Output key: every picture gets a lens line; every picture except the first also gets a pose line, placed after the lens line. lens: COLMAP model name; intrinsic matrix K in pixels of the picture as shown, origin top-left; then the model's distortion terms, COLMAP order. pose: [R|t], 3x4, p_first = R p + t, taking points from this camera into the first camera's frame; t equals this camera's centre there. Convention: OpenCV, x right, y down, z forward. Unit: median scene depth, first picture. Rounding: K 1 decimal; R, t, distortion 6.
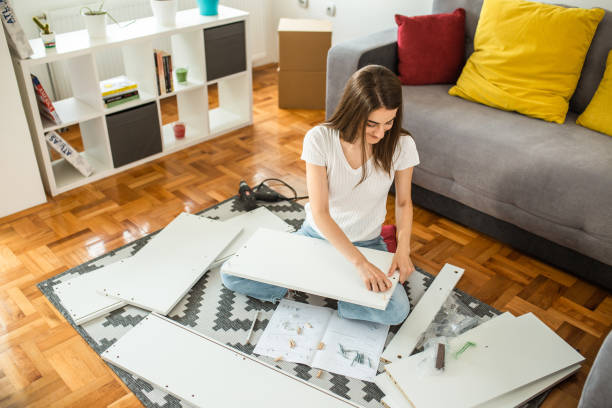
lens RADIAL K [[591.1, 0, 305.4], [0, 591.1, 201.8], [0, 0, 1]] dist [-0.067360, 0.104764]
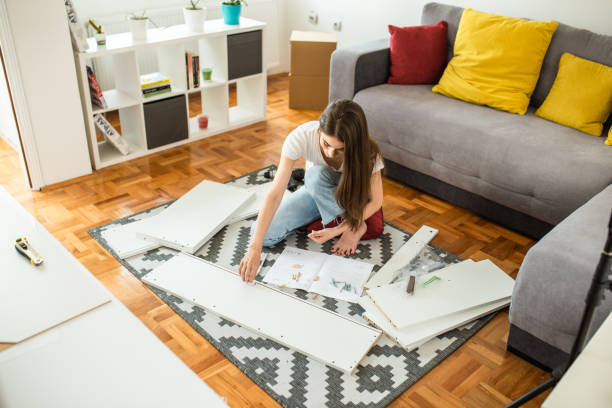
lens RADIAL K [[591.1, 0, 305.4], [0, 591.1, 201.8], [0, 0, 1]] dist [-0.067360, 0.104764]
pose [[0.999527, 0.025994, -0.016405, 0.013714], [-0.026721, 0.998594, -0.045779, 0.102582], [0.015192, 0.046196, 0.998817, -0.185475]]
